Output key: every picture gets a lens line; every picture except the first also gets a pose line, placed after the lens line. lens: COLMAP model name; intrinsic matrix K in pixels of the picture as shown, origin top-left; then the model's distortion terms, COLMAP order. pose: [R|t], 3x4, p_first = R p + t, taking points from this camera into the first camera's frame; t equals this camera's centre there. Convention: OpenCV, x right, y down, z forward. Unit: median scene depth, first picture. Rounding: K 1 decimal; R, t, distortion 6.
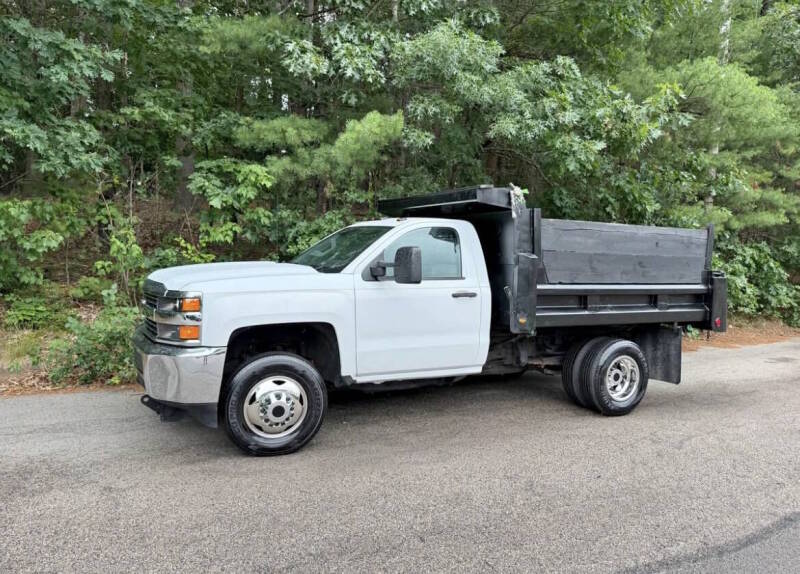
lens RADIAL K [[577.8, 0, 401.2], [0, 577.8, 286.2], [0, 0, 1]] dist [0.000008, -0.013042]
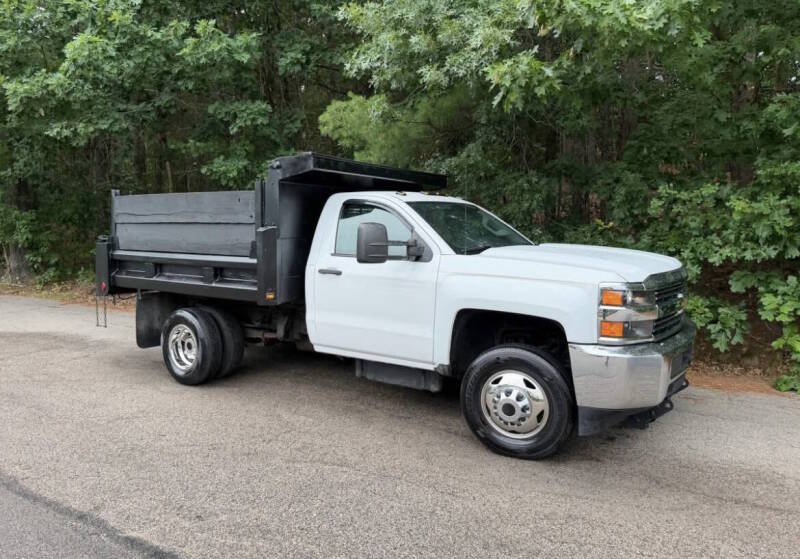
lens RADIAL K [[577.2, 0, 402.2], [0, 577.2, 275.6], [0, 0, 1]] dist [-0.009481, -0.008136]
pose [[0.462009, 0.032754, -0.886270, 0.944774], [-0.029201, 0.999338, 0.021711, 0.001165], [0.886394, 0.015849, 0.462660, 0.577068]]
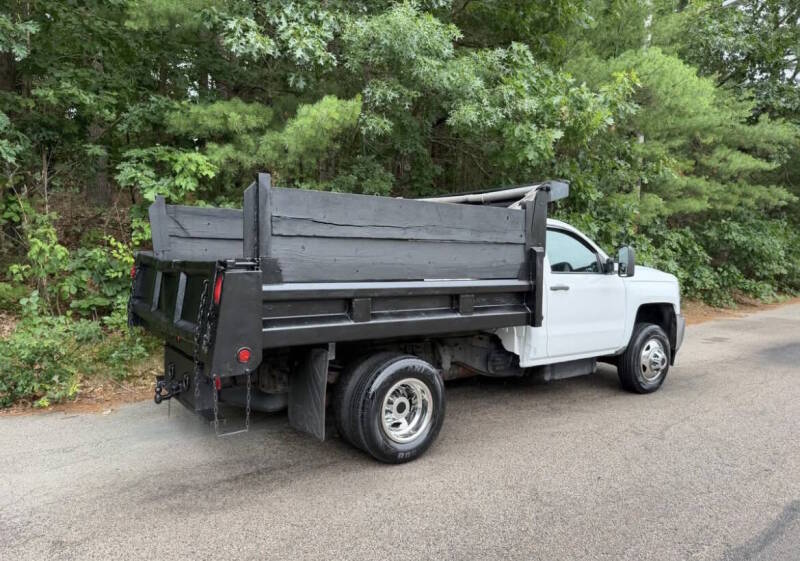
lens RADIAL K [[576.6, 0, 400.5], [0, 576.6, 276.0], [0, 0, 1]] dist [-0.000893, -0.012280]
pose [[0.989750, -0.029840, 0.139655, -0.069575], [0.029731, 0.999554, 0.002874, -0.011500], [-0.139679, 0.001308, 0.990196, 0.063258]]
